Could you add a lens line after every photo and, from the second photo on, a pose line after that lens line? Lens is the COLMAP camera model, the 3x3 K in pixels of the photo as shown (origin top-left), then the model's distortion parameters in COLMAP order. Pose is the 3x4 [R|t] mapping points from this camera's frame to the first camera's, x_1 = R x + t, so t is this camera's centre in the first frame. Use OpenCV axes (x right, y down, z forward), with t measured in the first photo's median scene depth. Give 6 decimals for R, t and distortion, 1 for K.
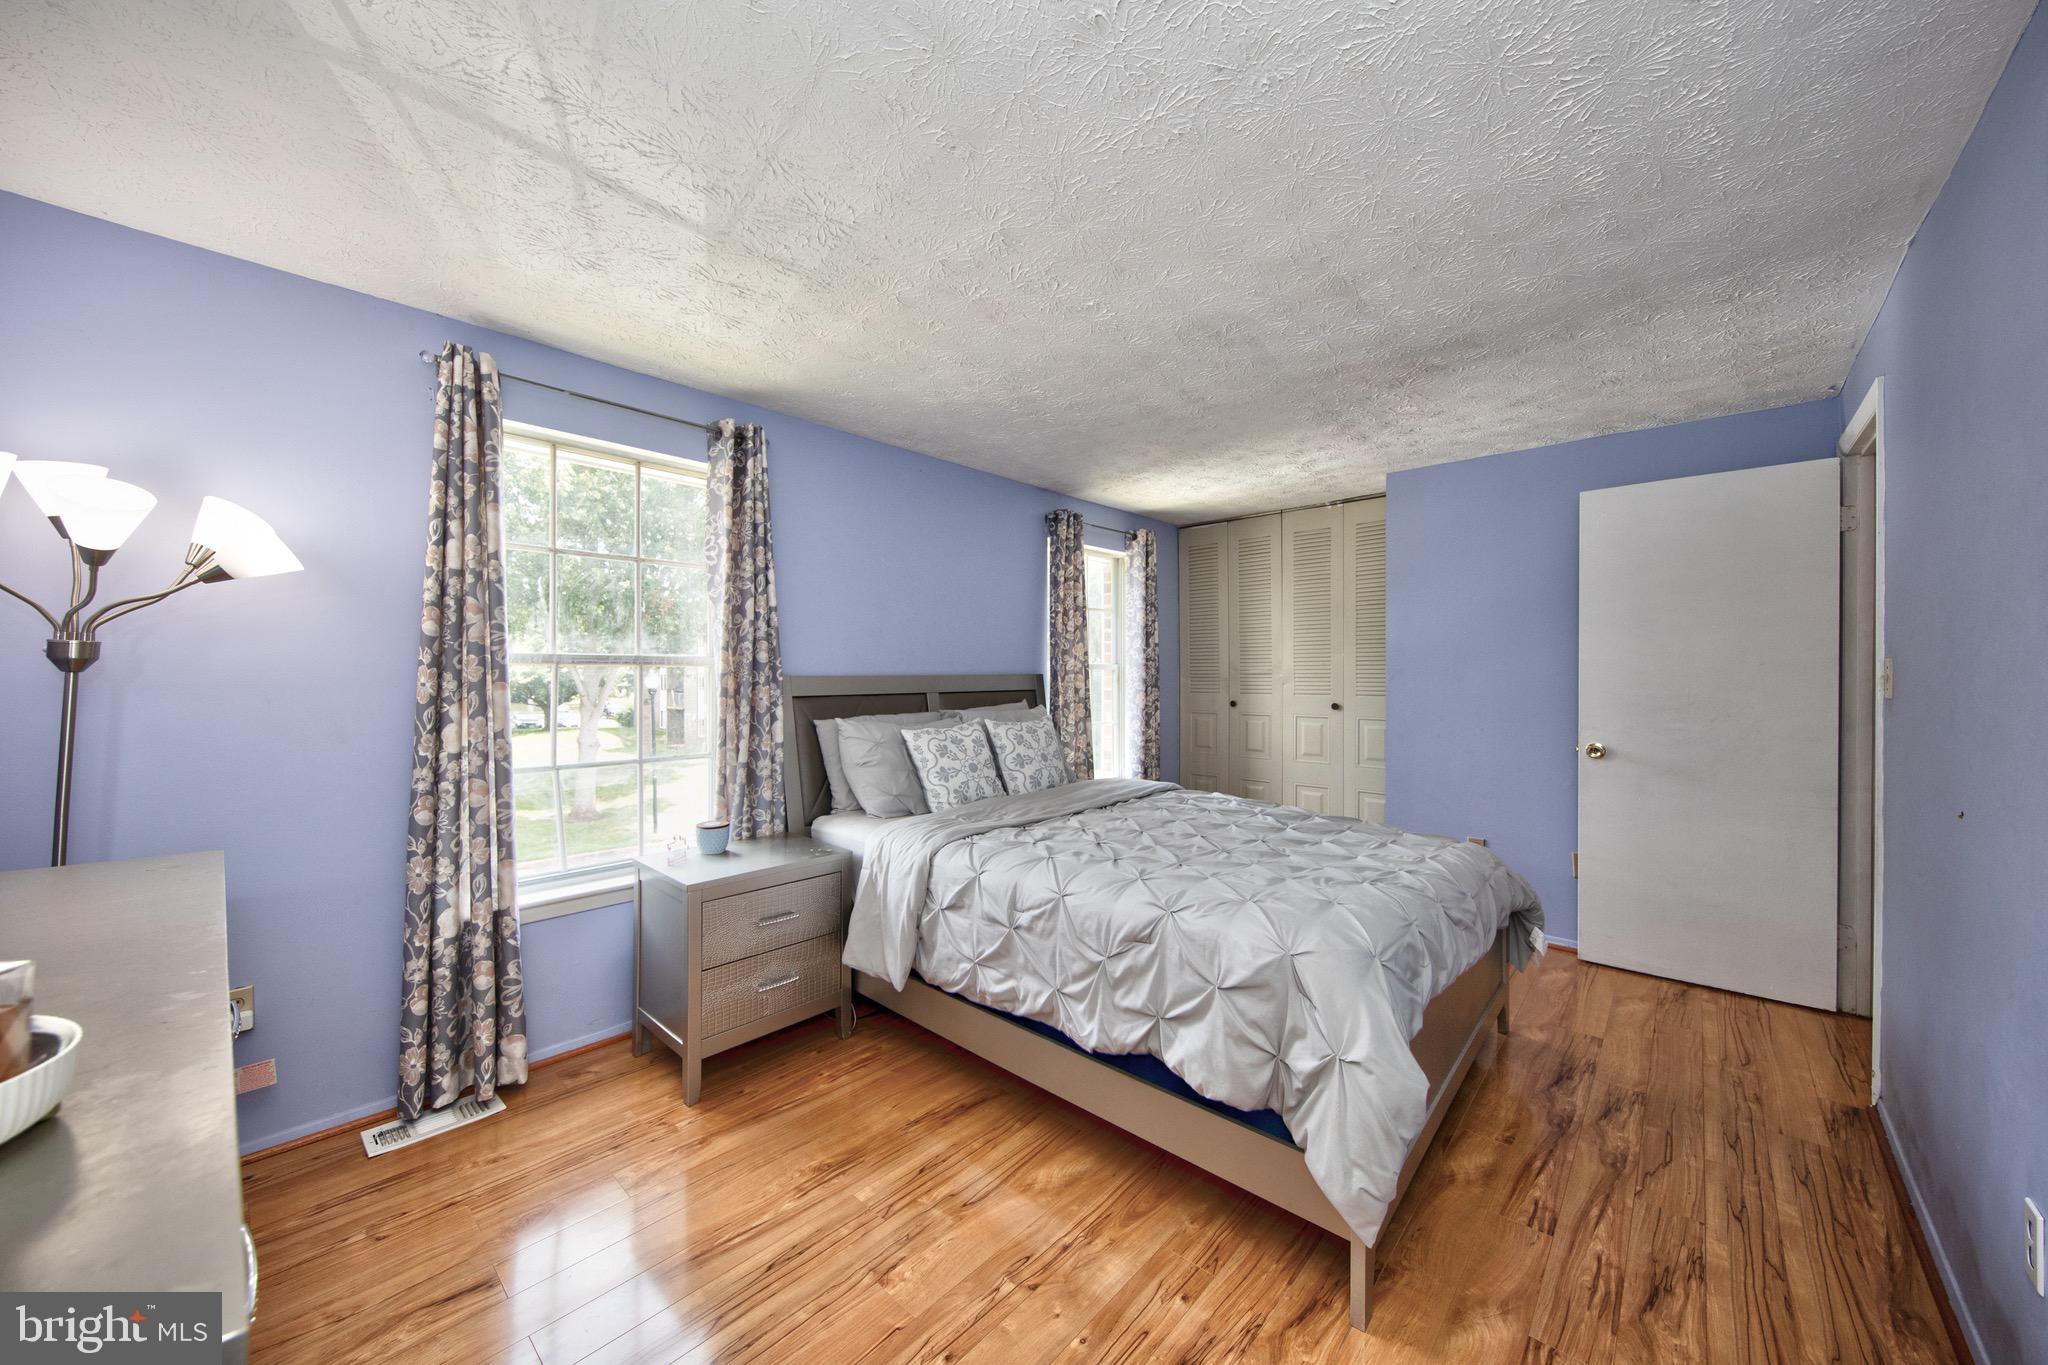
lens RADIAL K [[772.2, 0, 1024.0], [0, 772.2, 682.5], [0, 0, 1]] dist [-0.000436, -0.000166]
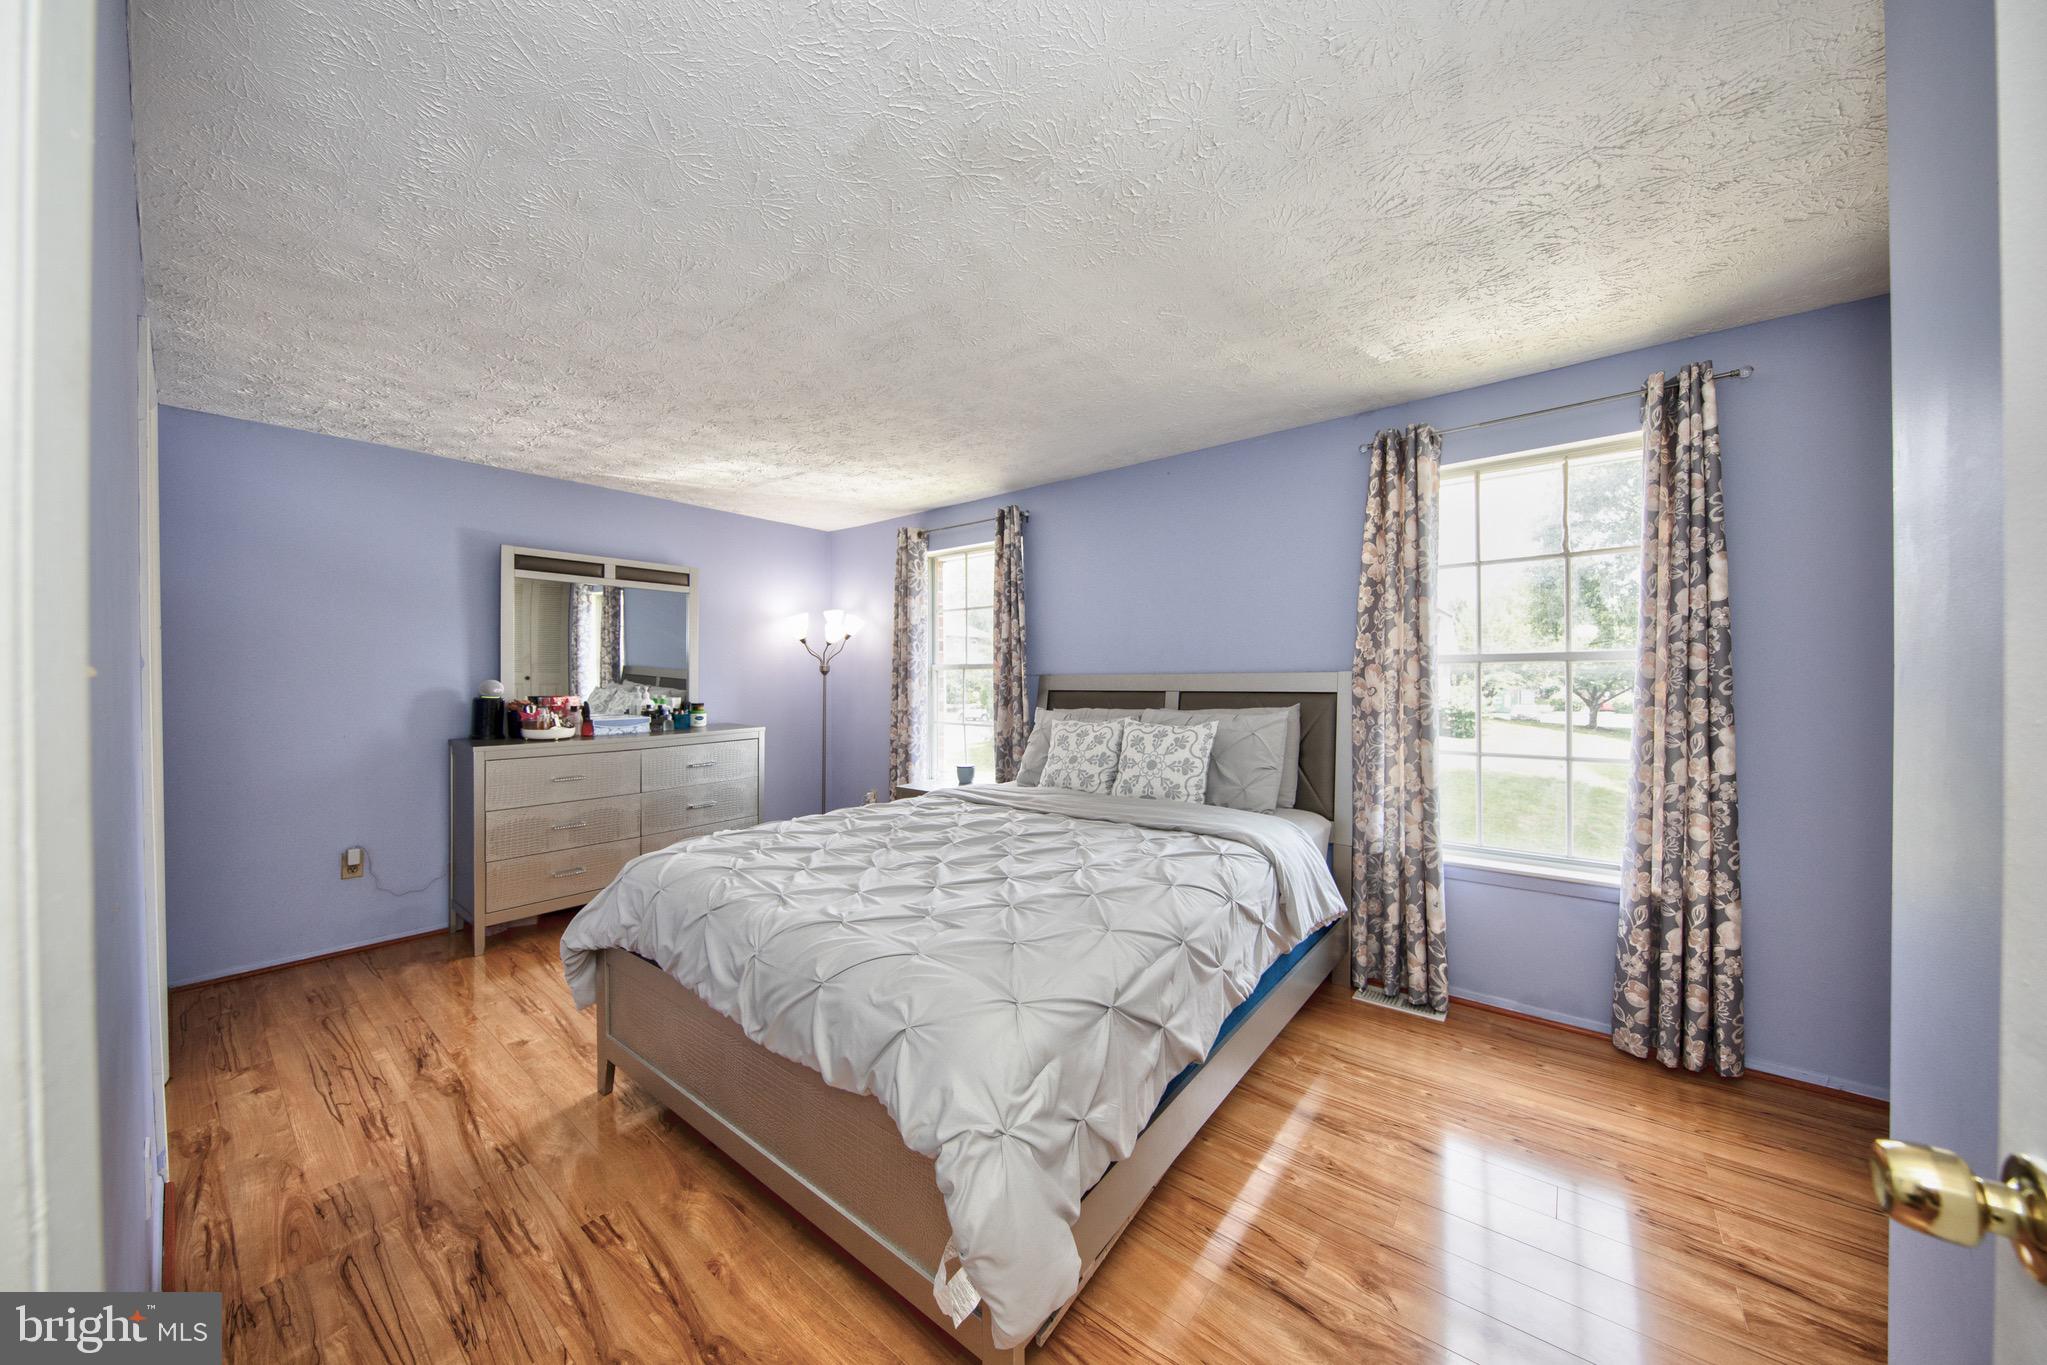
lens RADIAL K [[693.0, 0, 1023.5], [0, 693.0, 682.5], [0, 0, 1]] dist [-0.052892, 0.006008]
pose [[0.054783, 0.000769, -0.998498, 1.411417], [-0.025431, 0.999676, -0.000625, 0.003084], [0.998174, 0.025427, 0.054785, 1.362235]]
